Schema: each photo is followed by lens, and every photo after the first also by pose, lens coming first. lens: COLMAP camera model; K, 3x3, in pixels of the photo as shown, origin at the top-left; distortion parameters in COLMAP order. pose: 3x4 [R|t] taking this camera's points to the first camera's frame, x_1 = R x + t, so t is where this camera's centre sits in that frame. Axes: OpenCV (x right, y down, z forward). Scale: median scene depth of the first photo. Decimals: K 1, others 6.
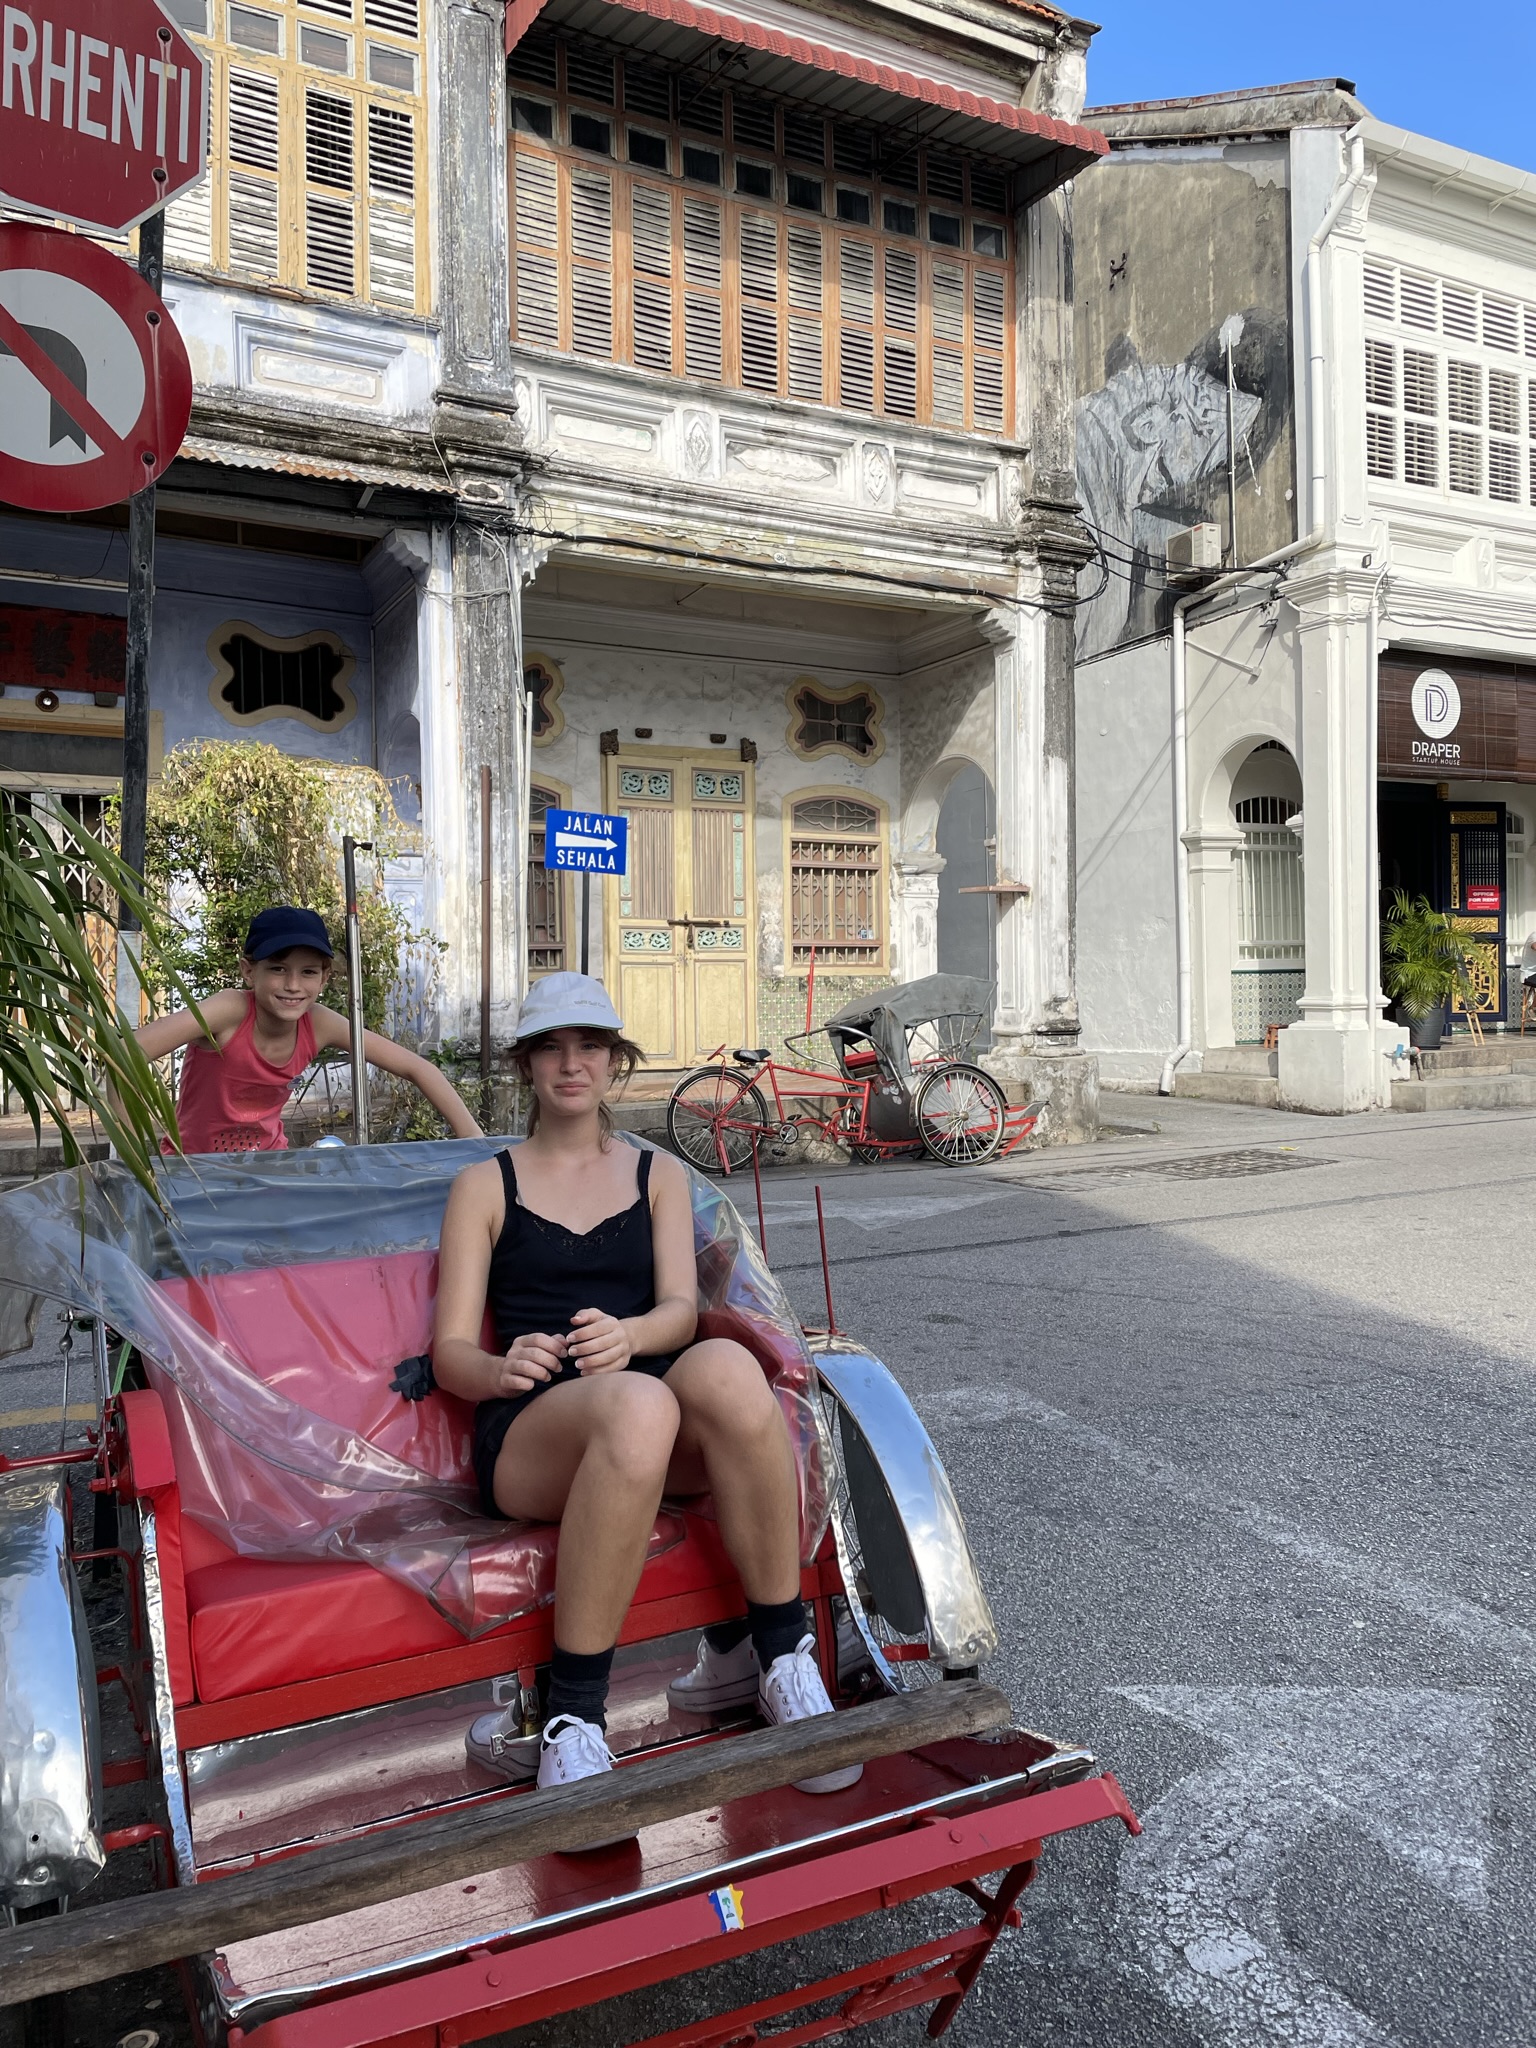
lens RADIAL K [[1545.3, 0, 776.1], [0, 1545.3, 1024.5], [0, 0, 1]] dist [0.094526, -0.117315]
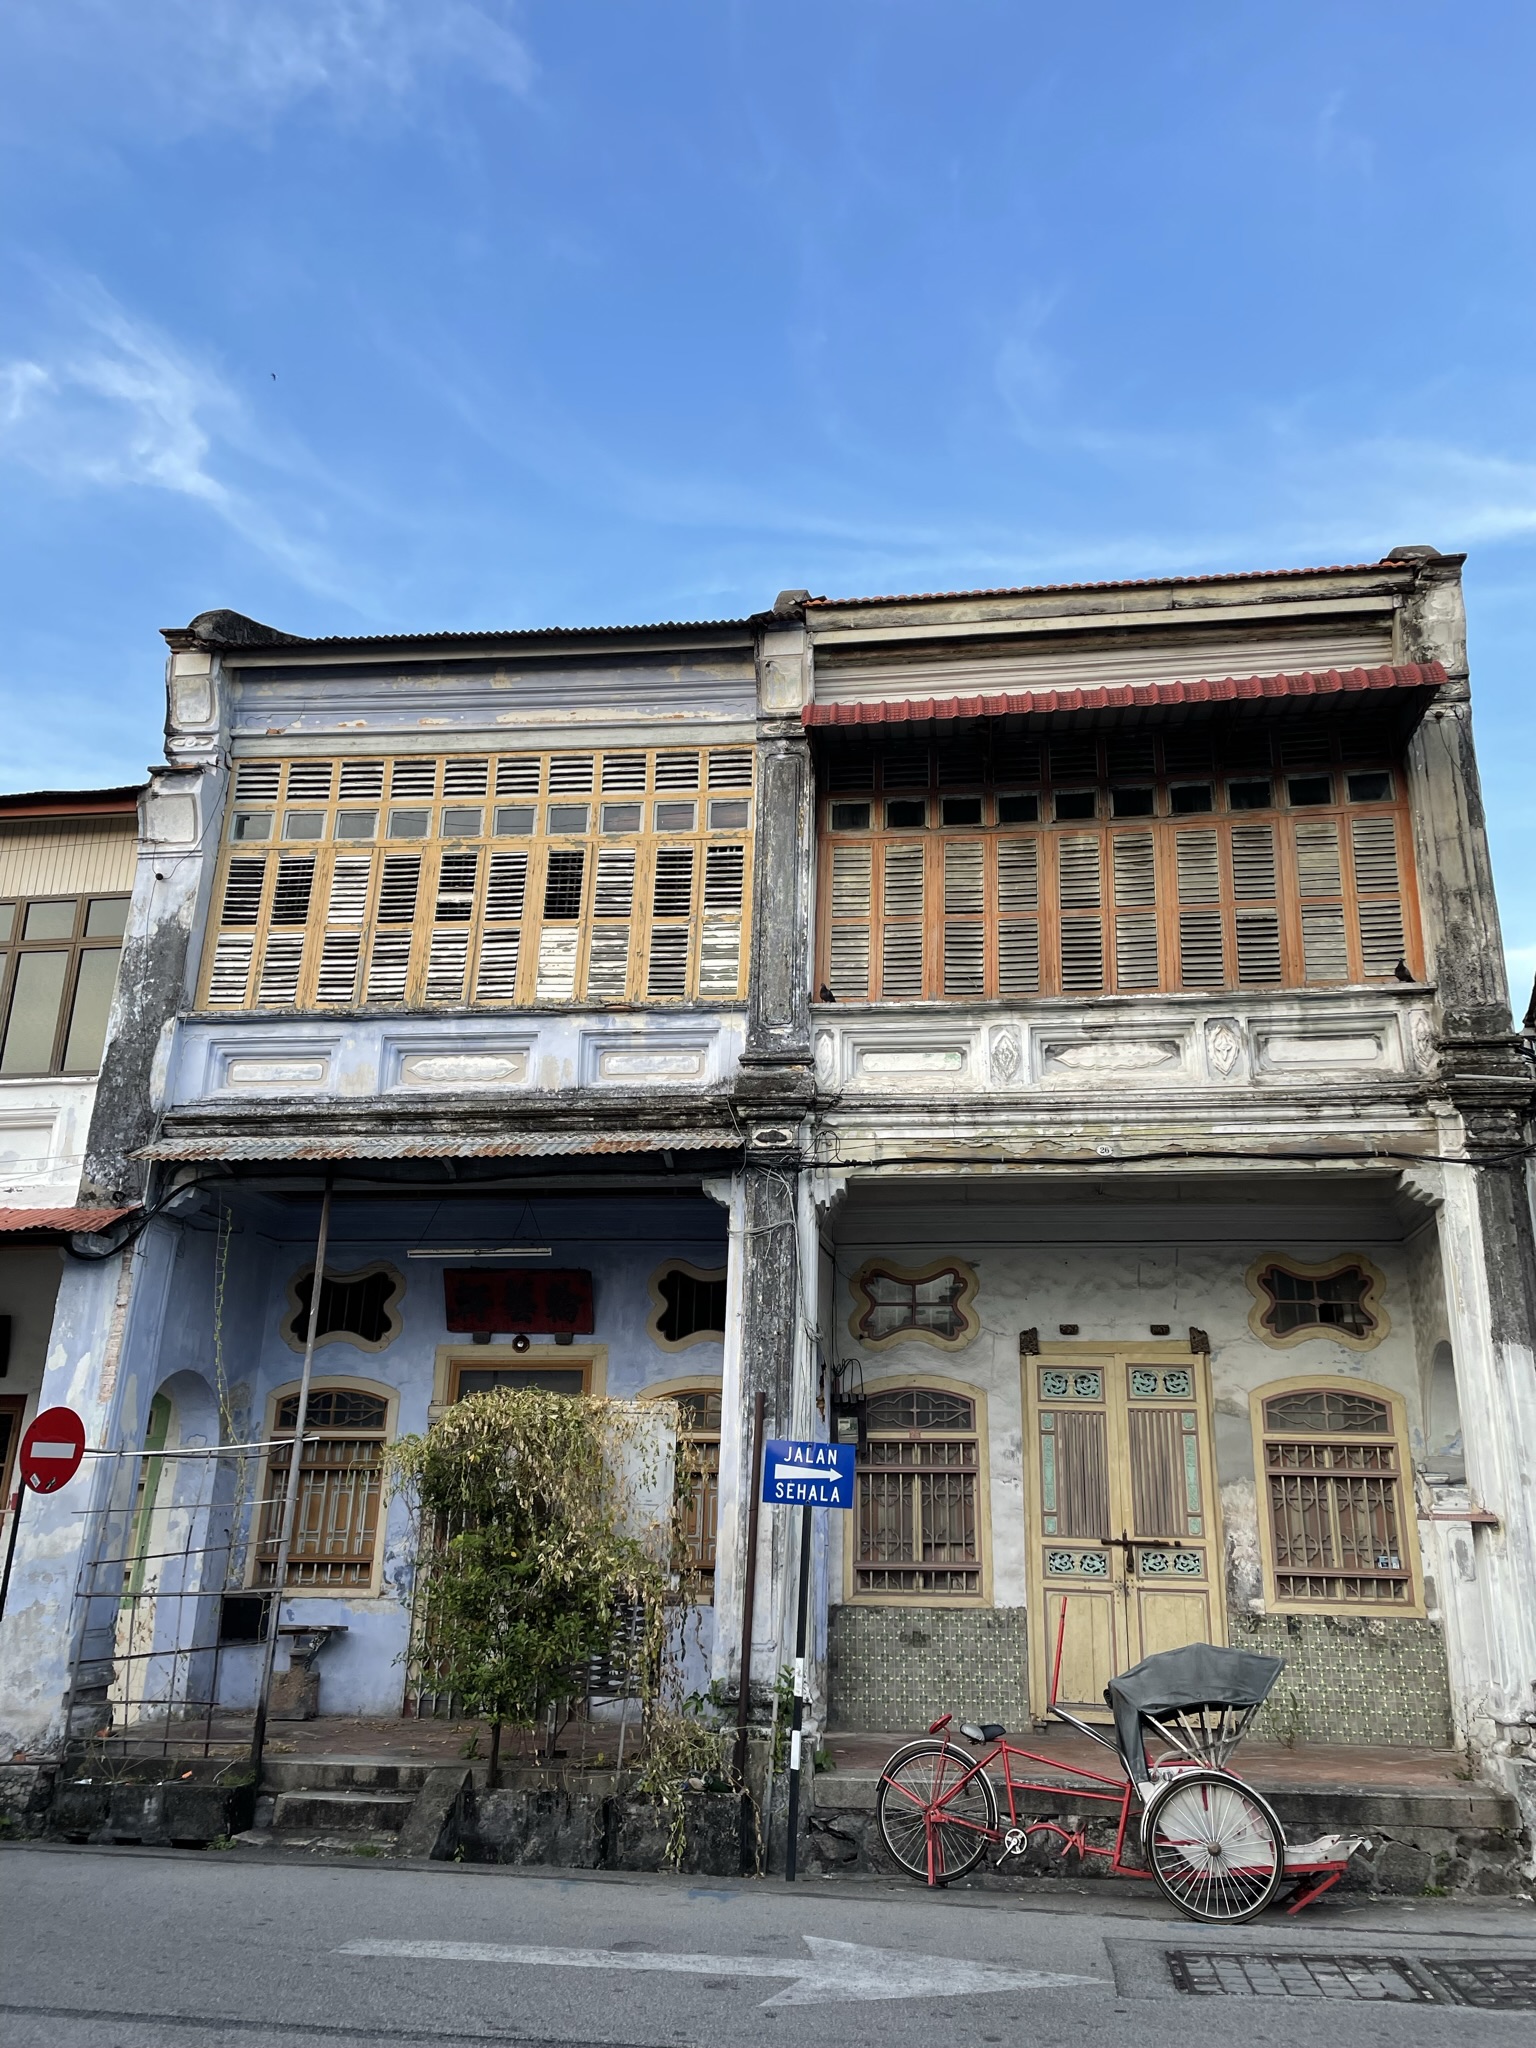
lens RADIAL K [[1545.3, 0, 776.1], [0, 1545.3, 1024.5], [0, 0, 1]] dist [0.094526, -0.117315]
pose [[0.795106, -0.161731, -0.584508, 0.404647], [-0.042415, 0.946597, -0.319617, -0.059503], [0.604985, 0.278922, 0.745785, 0.146398]]
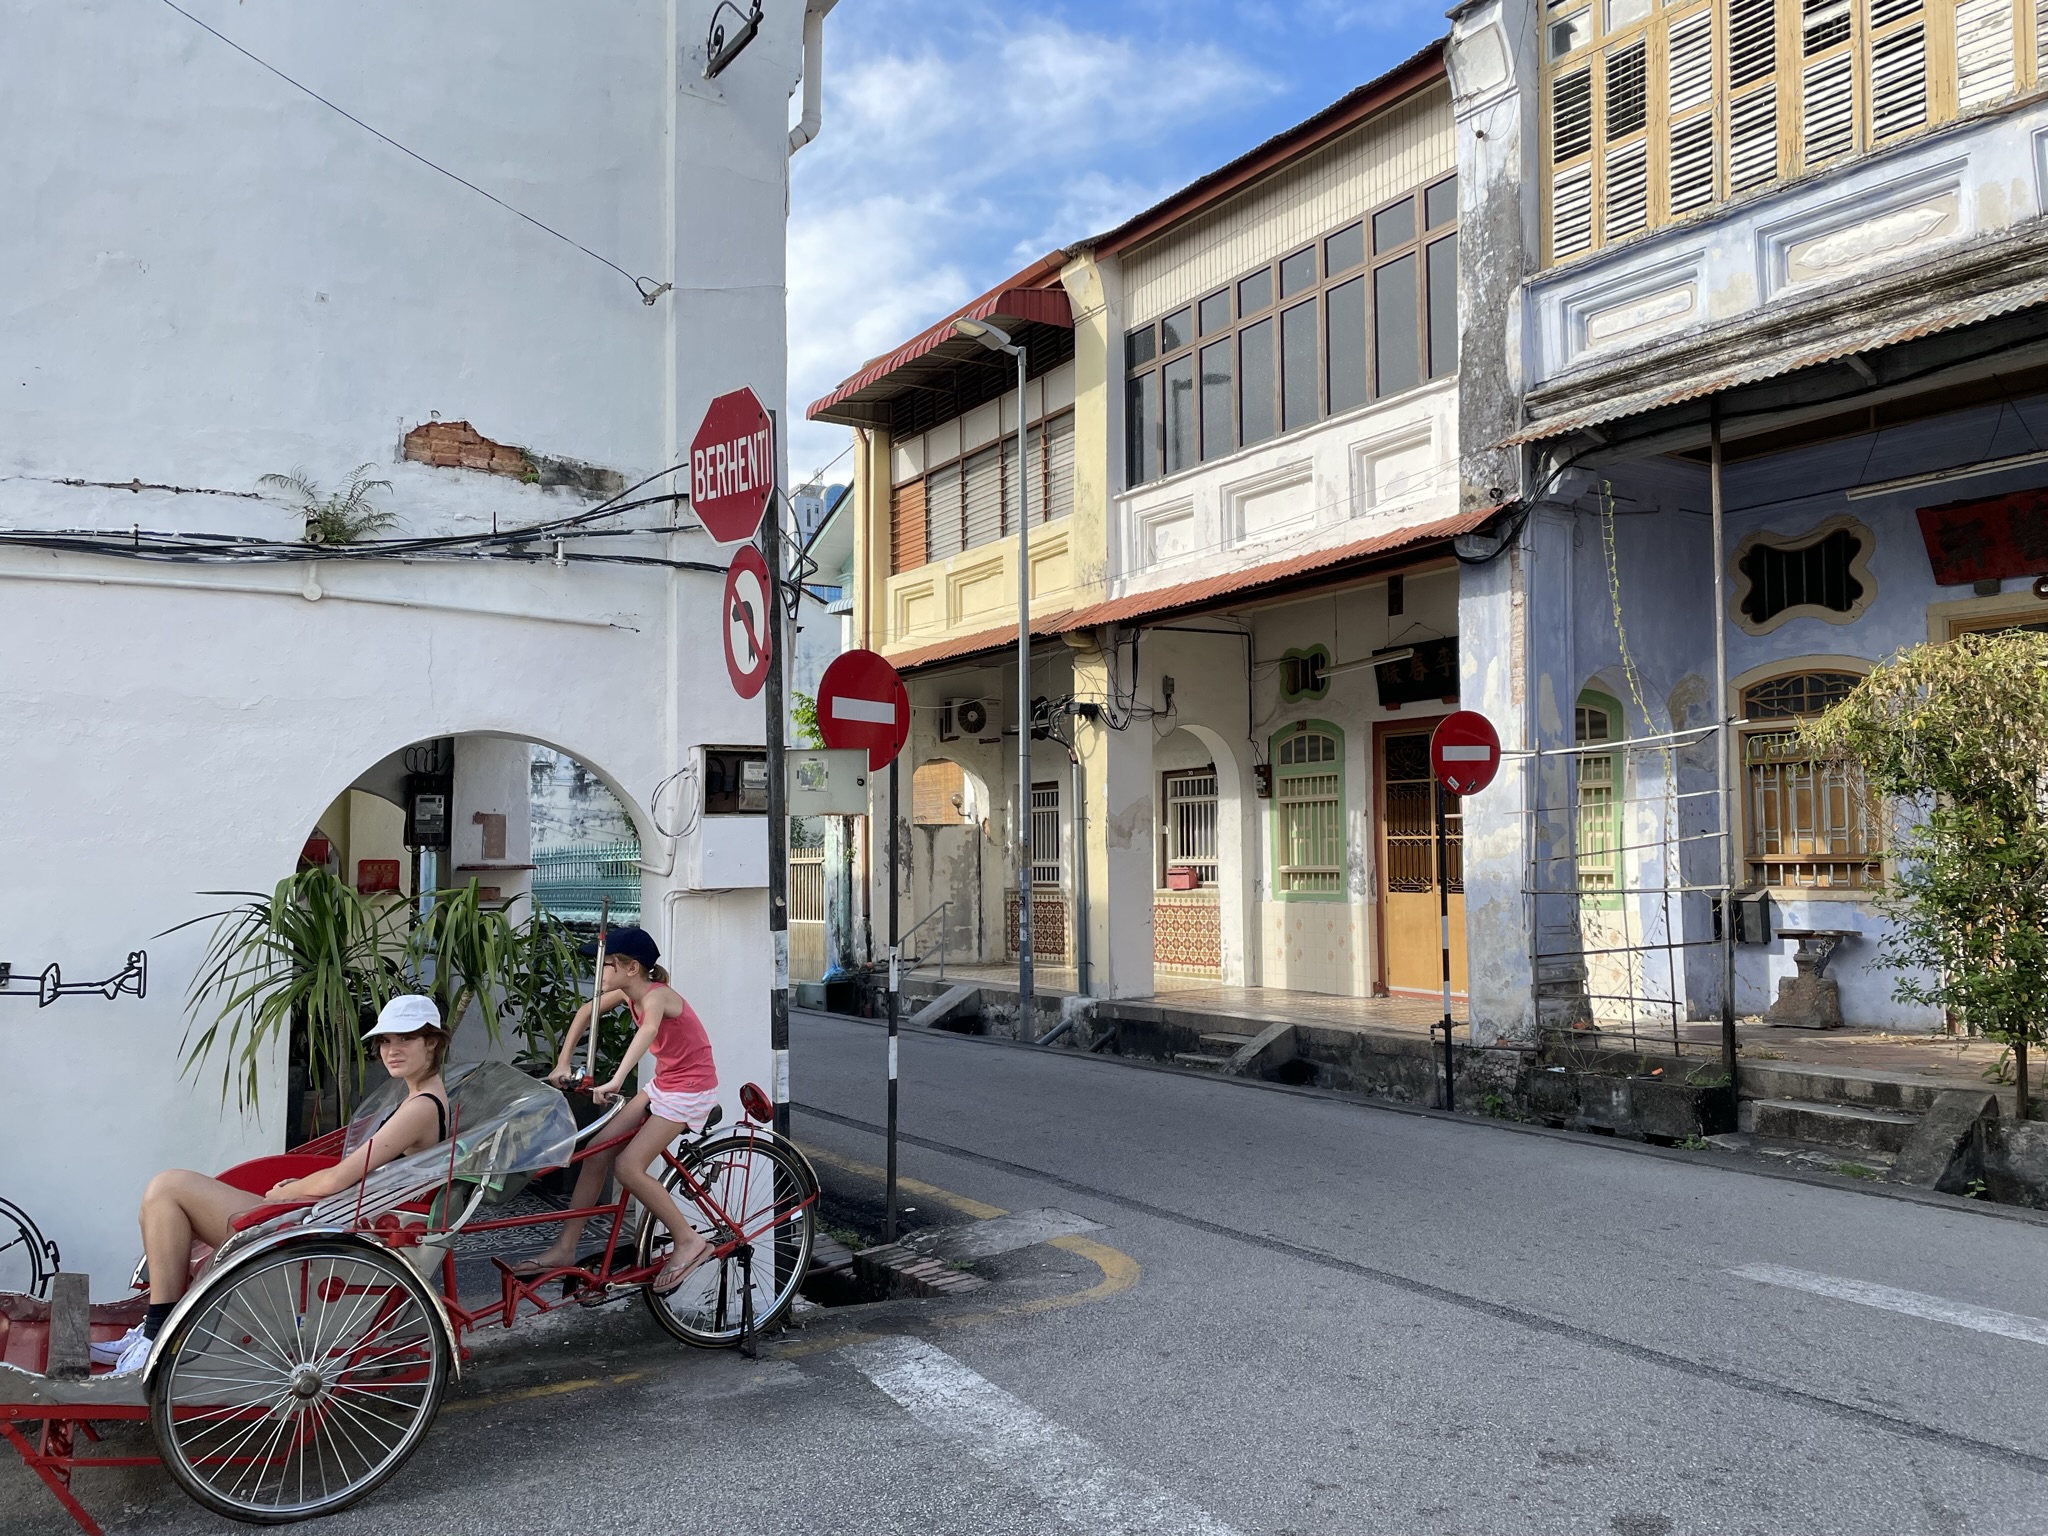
lens RADIAL K [[1545.3, 0, 1040.1], [0, 1545.3, 740.7], [0, 0, 1]] dist [0.094526, -0.117315]
pose [[0.087478, -0.063151, -0.994163, 0.362597], [-0.015349, 0.997785, -0.064732, -0.045323], [0.996048, 0.020922, 0.086315, 0.319688]]
